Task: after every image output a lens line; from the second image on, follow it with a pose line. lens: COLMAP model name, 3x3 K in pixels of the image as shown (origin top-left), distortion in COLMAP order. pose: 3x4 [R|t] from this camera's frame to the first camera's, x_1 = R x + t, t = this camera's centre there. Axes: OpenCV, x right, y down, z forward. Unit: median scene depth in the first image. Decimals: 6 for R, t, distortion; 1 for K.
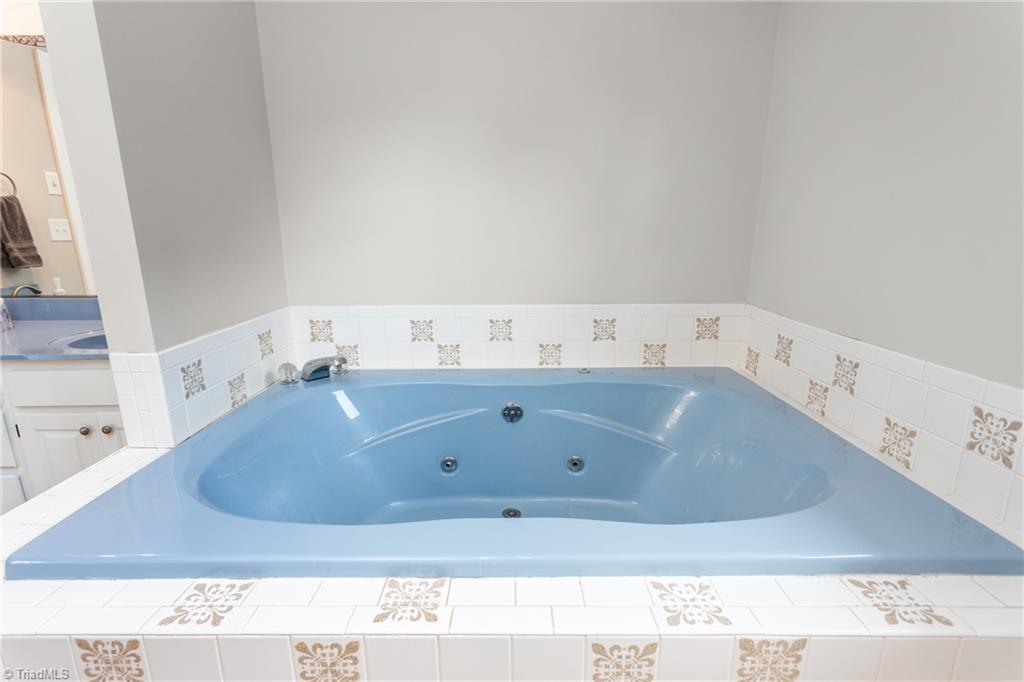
lens RADIAL K [[480.1, 0, 507.3], [0, 480.1, 345.0], [0, 0, 1]] dist [-0.000335, 0.000412]
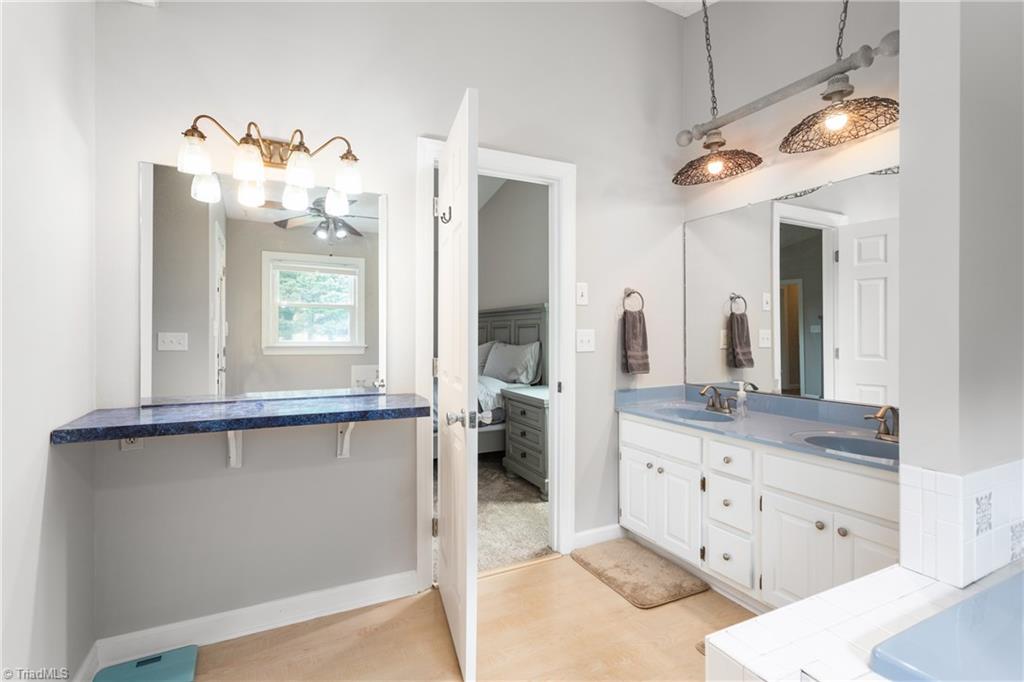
lens RADIAL K [[480.1, 0, 507.3], [0, 480.1, 345.0], [0, 0, 1]] dist [-0.000335, 0.000412]
pose [[0.450048, 0.020347, -0.892773, -0.246895], [-0.211165, 0.973812, -0.084255, 0.025916], [0.867679, 0.226441, 0.442558, -0.162456]]
